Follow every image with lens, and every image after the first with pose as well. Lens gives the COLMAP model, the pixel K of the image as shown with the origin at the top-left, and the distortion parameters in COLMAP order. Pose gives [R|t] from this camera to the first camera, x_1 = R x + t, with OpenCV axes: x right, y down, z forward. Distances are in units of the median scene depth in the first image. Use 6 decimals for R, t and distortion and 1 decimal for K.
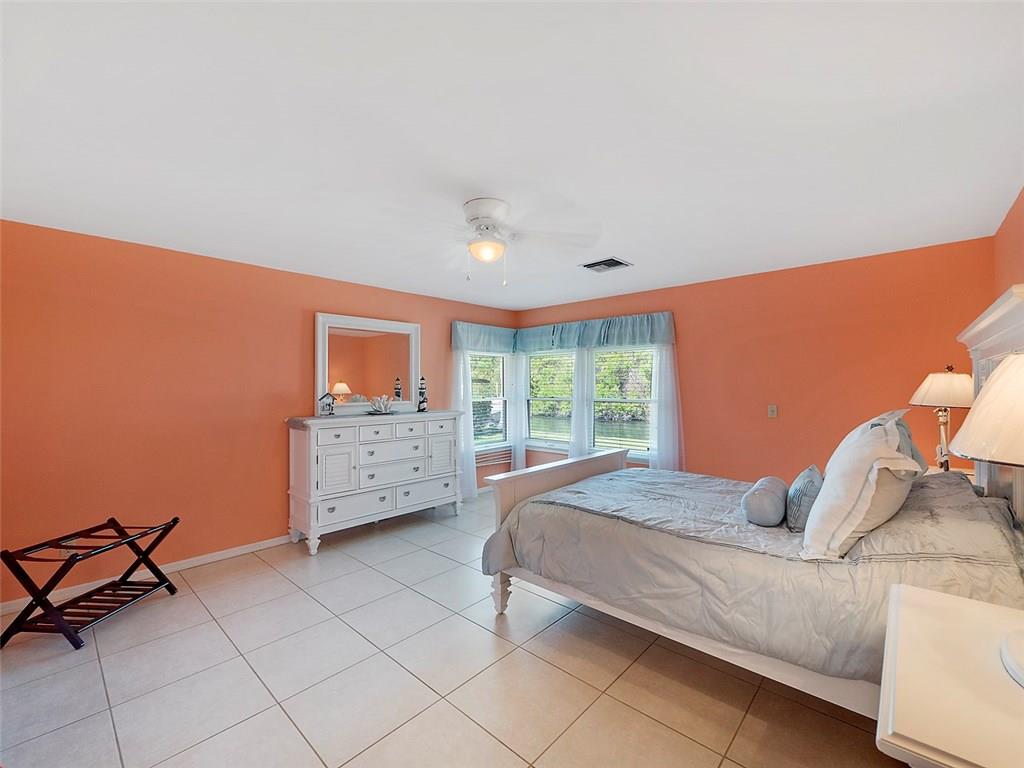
lens RADIAL K [[446.3, 0, 506.1], [0, 446.3, 374.7], [0, 0, 1]] dist [-0.001321, 0.000337]
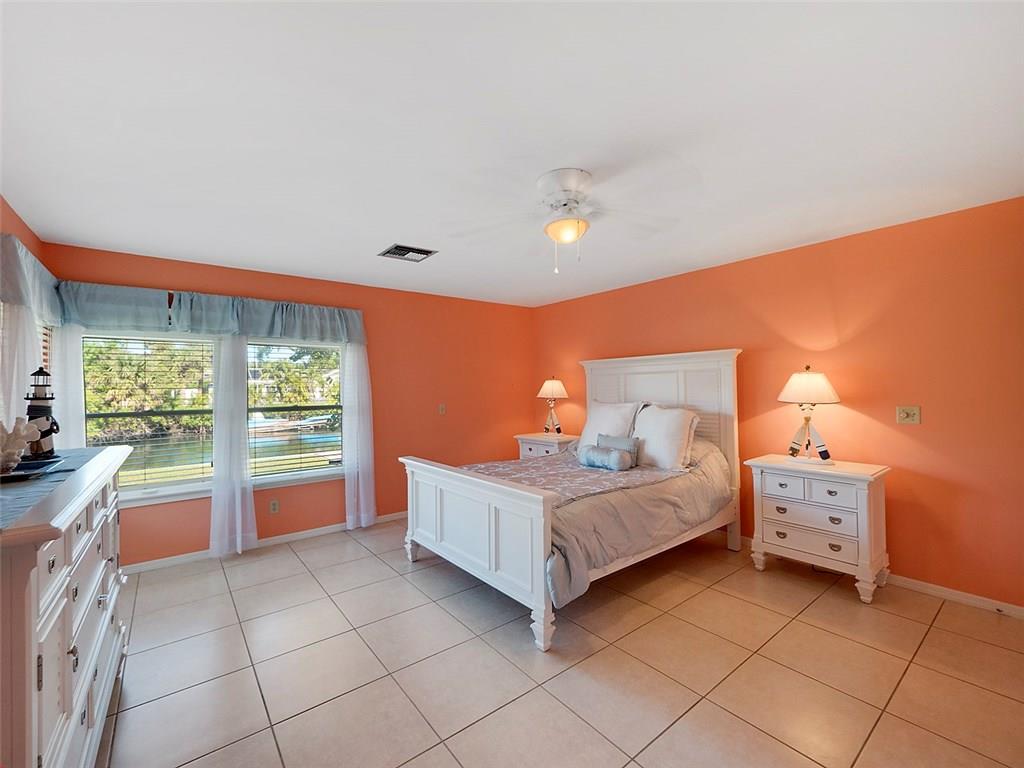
lens RADIAL K [[446.3, 0, 506.1], [0, 446.3, 374.7], [0, 0, 1]] dist [-0.001321, 0.000337]
pose [[0.138620, 0.030604, 0.989873, -0.523365], [-0.010595, 0.999511, -0.029419, 0.018273], [-0.990289, -0.006409, 0.138877, 0.564485]]
